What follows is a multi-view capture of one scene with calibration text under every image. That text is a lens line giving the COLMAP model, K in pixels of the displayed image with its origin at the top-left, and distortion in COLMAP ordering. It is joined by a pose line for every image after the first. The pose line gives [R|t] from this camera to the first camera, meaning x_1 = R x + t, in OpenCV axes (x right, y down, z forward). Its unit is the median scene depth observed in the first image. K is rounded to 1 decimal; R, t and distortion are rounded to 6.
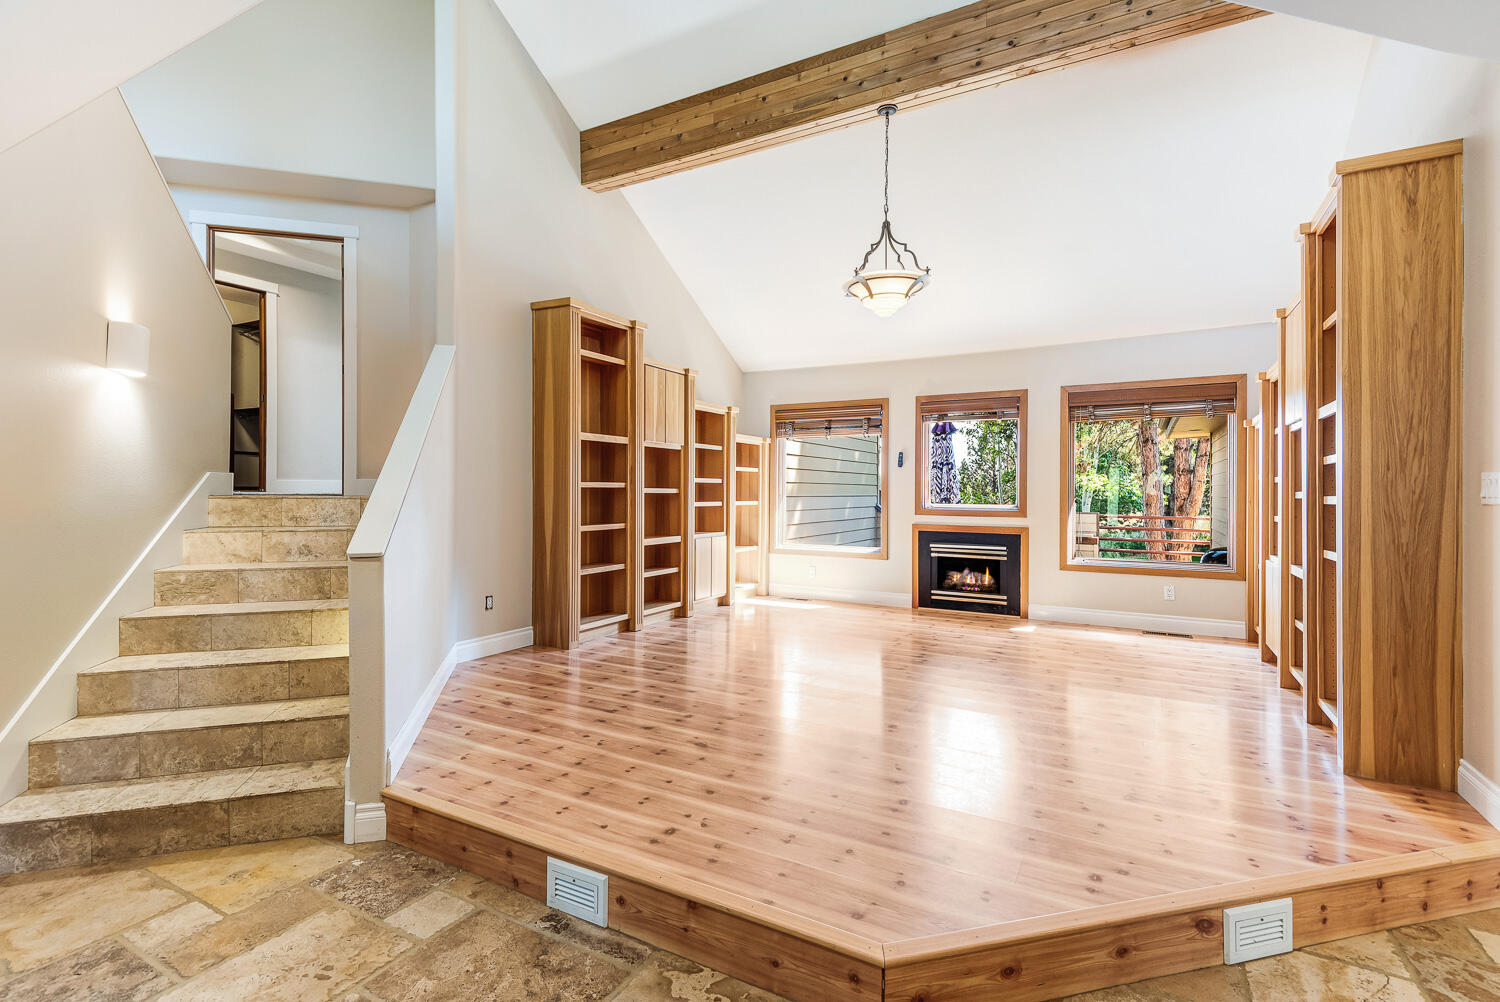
lens RADIAL K [[690.1, 0, 749.4], [0, 690.1, 493.3], [0, 0, 1]] dist [0.015746, -0.000714]
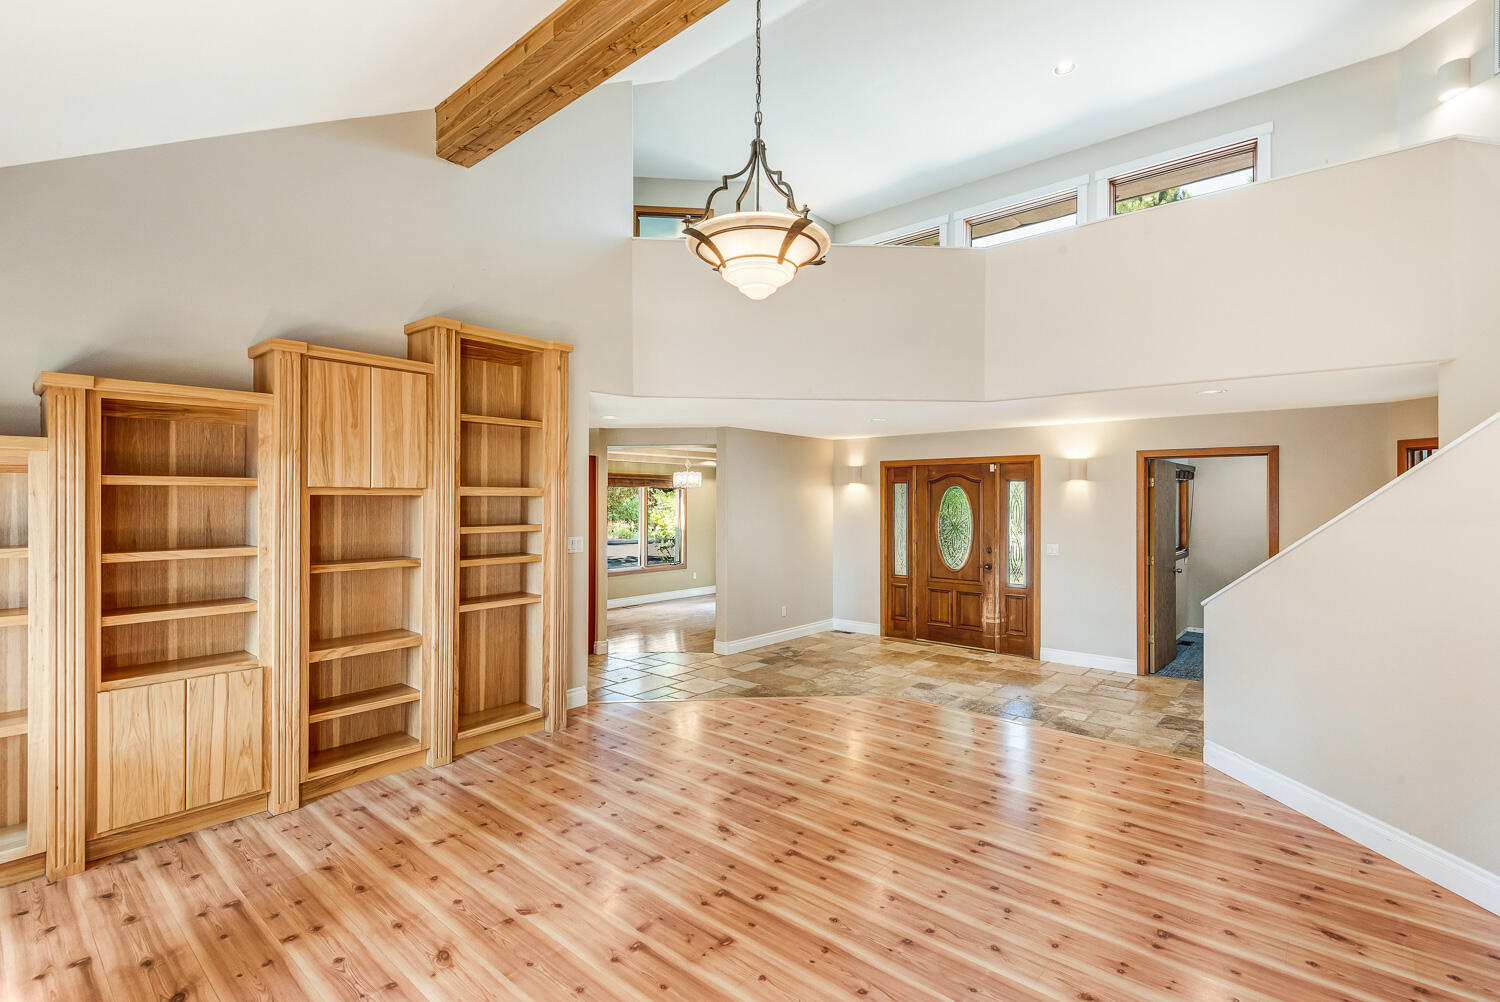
lens RADIAL K [[690.1, 0, 749.4], [0, 690.1, 493.3], [0, 0, 1]] dist [0.015746, -0.000714]
pose [[-0.979008, -0.006060, 0.203731, 0.052575], [-0.007849, 0.999937, -0.007975, -0.053295], [-0.203670, -0.009406, -0.978994, 1.048675]]
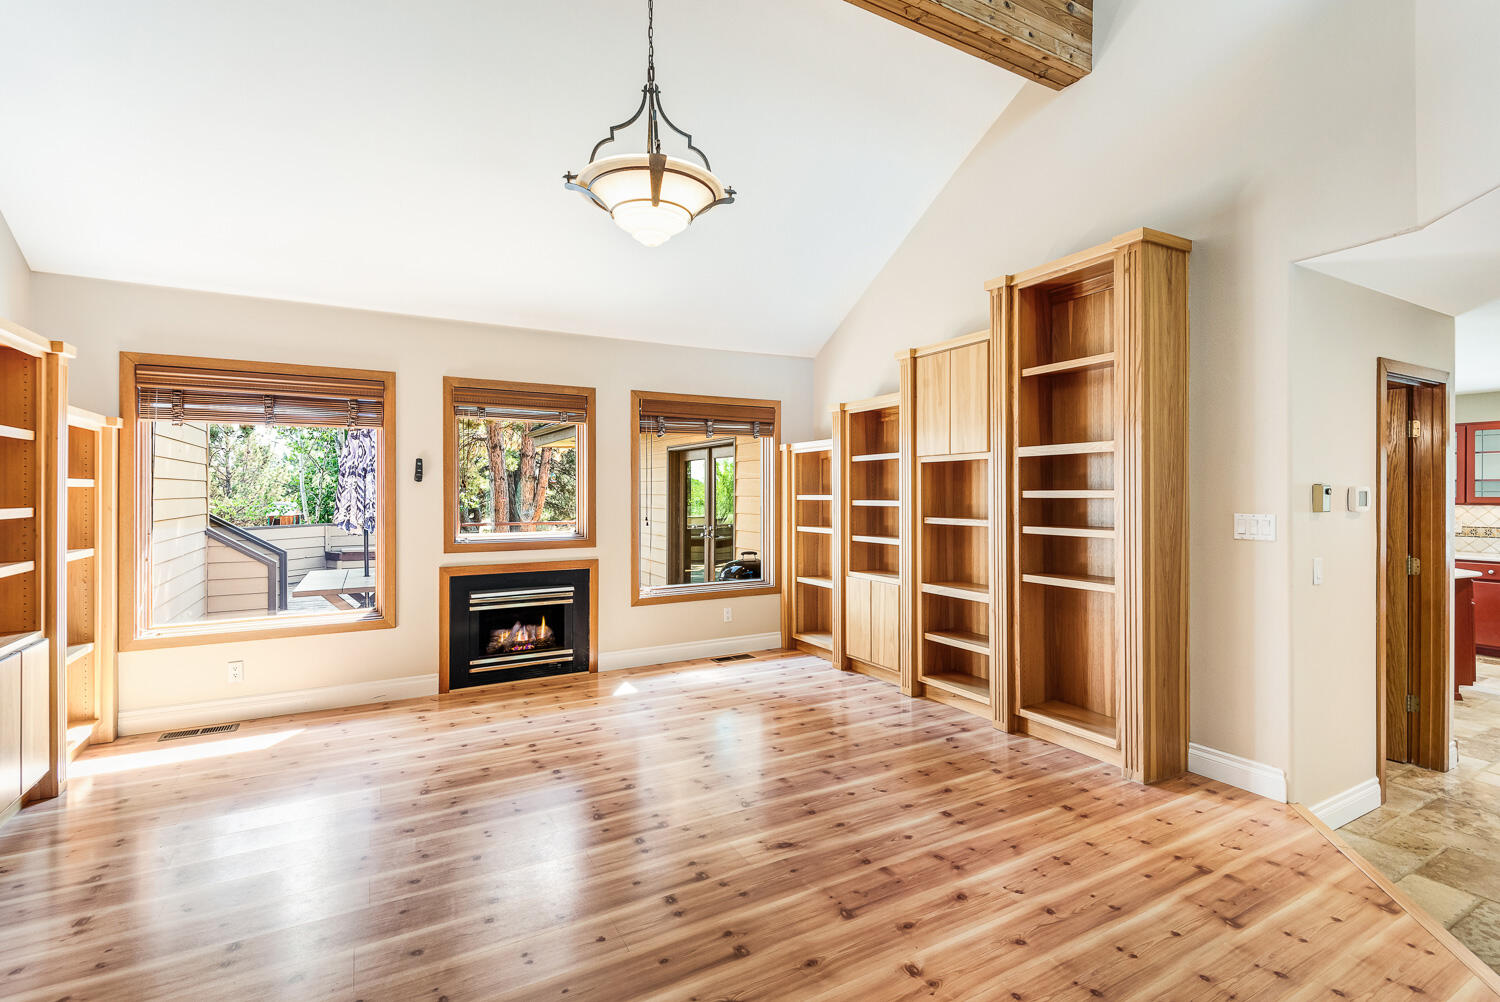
lens RADIAL K [[690.1, 0, 749.4], [0, 690.1, 493.3], [0, 0, 1]] dist [0.015746, -0.000714]
pose [[0.533358, -0.009304, 0.845838, -0.172730], [0.007765, 0.999951, 0.006103, -0.029519], [-0.845854, 0.003313, 0.533404, 0.401503]]
